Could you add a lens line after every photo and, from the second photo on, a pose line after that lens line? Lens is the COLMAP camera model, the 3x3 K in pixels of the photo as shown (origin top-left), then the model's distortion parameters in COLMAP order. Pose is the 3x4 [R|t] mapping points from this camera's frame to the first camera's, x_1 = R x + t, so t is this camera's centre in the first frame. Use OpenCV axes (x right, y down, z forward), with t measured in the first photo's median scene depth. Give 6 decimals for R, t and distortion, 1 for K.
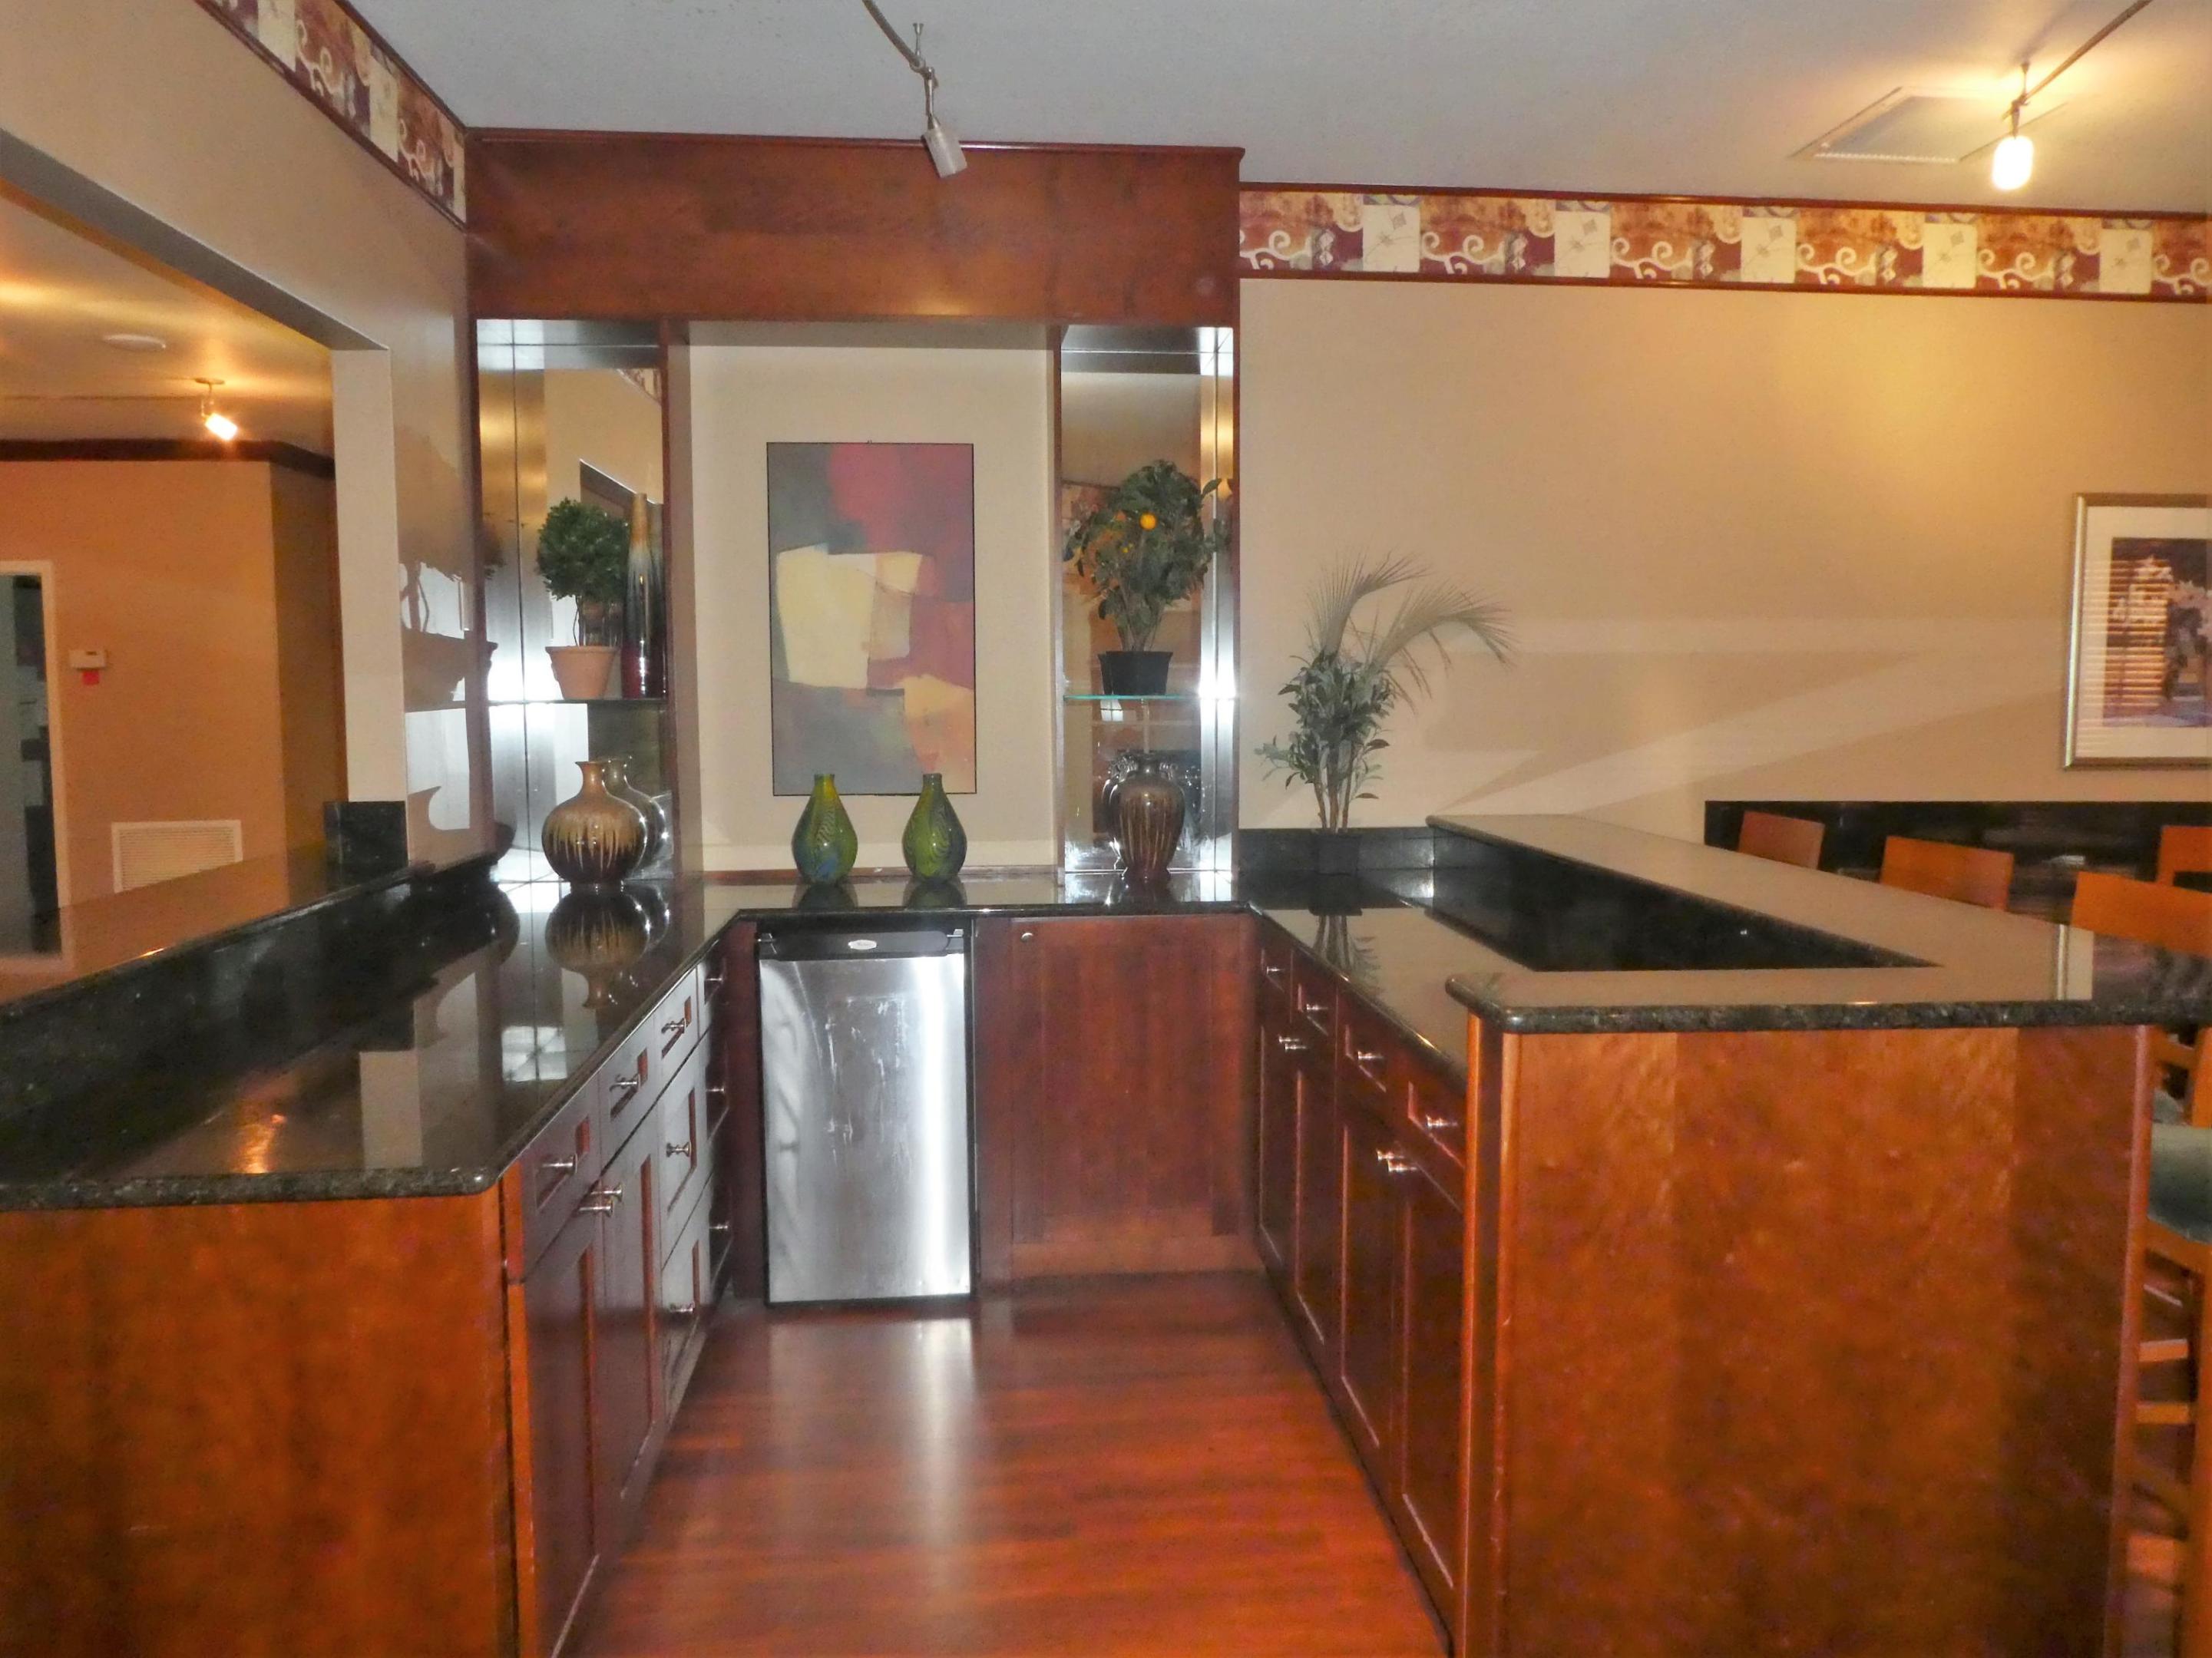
lens RADIAL K [[1675.0, 0, 1149.6], [0, 1675.0, 820.6], [0, 0, 1]] dist [-0.019593, -0.000716]
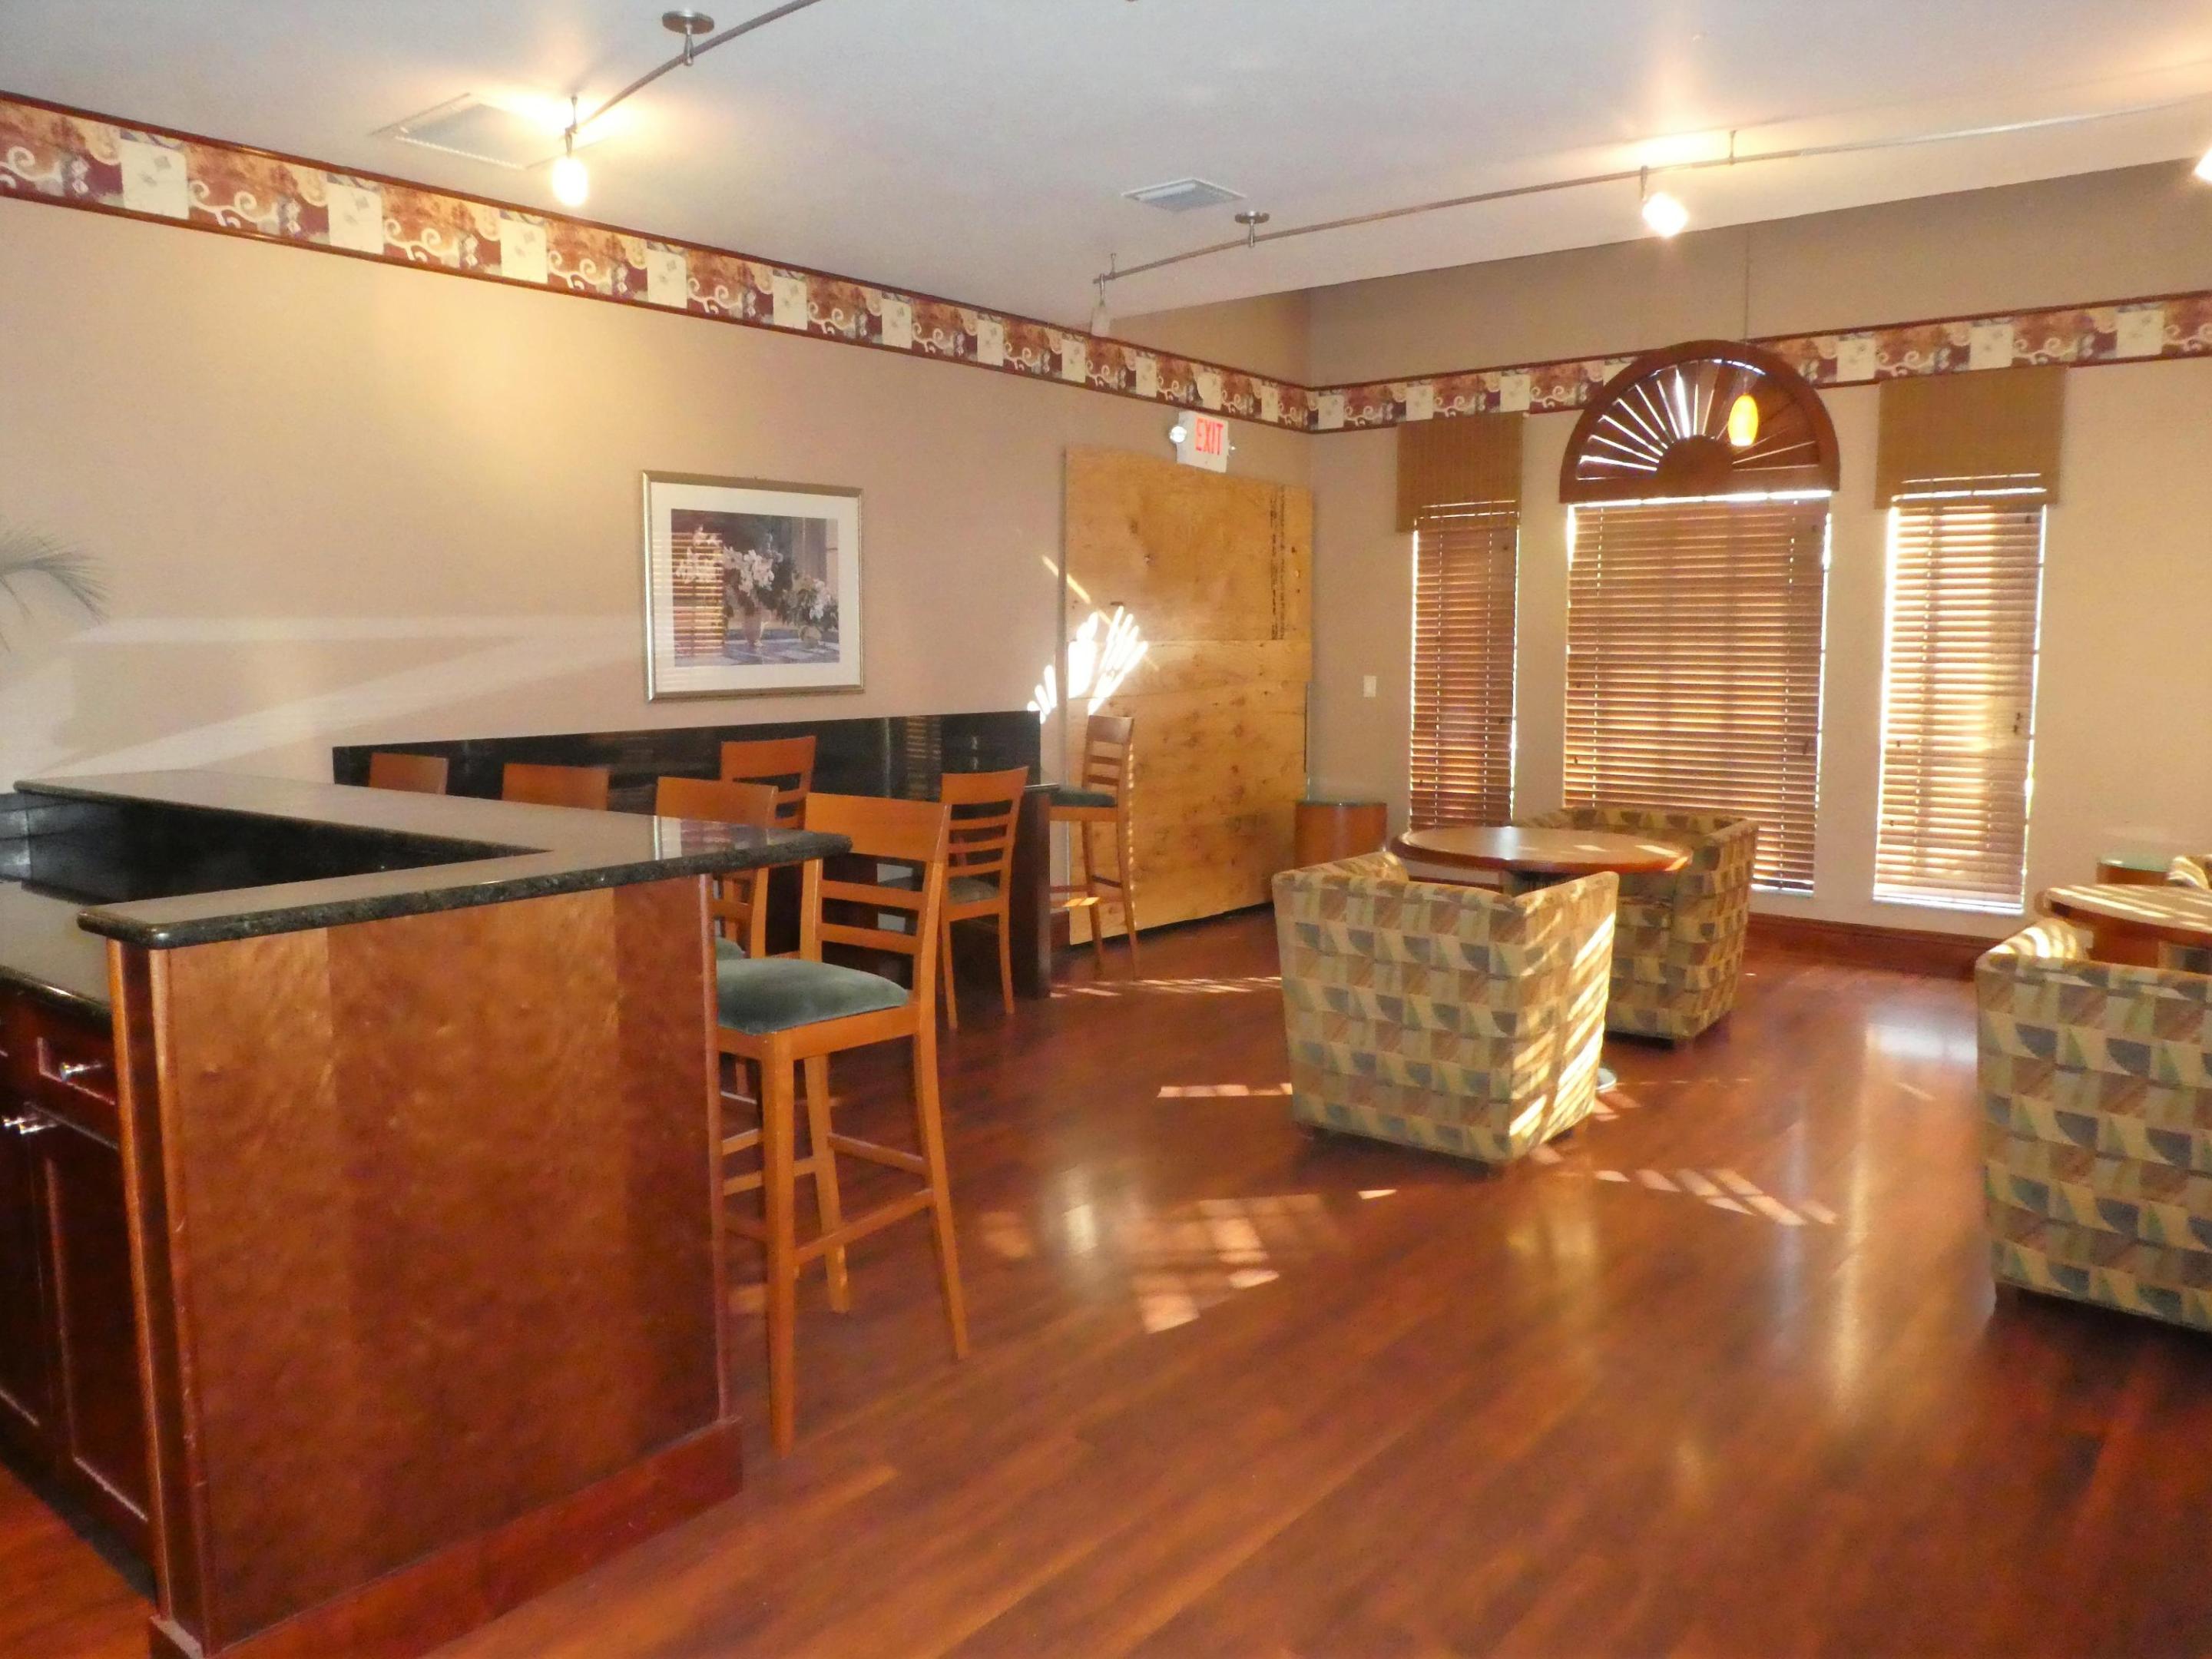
lens RADIAL K [[1675.2, 0, 1149.6], [0, 1675.2, 821.1], [0, 0, 1]] dist [-0.019593, -0.000716]
pose [[0.710788, -0.074546, 0.699445, -0.045092], [0.064205, 0.997093, 0.041023, 0.032410], [-0.700470, 0.015749, 0.713508, -0.120529]]
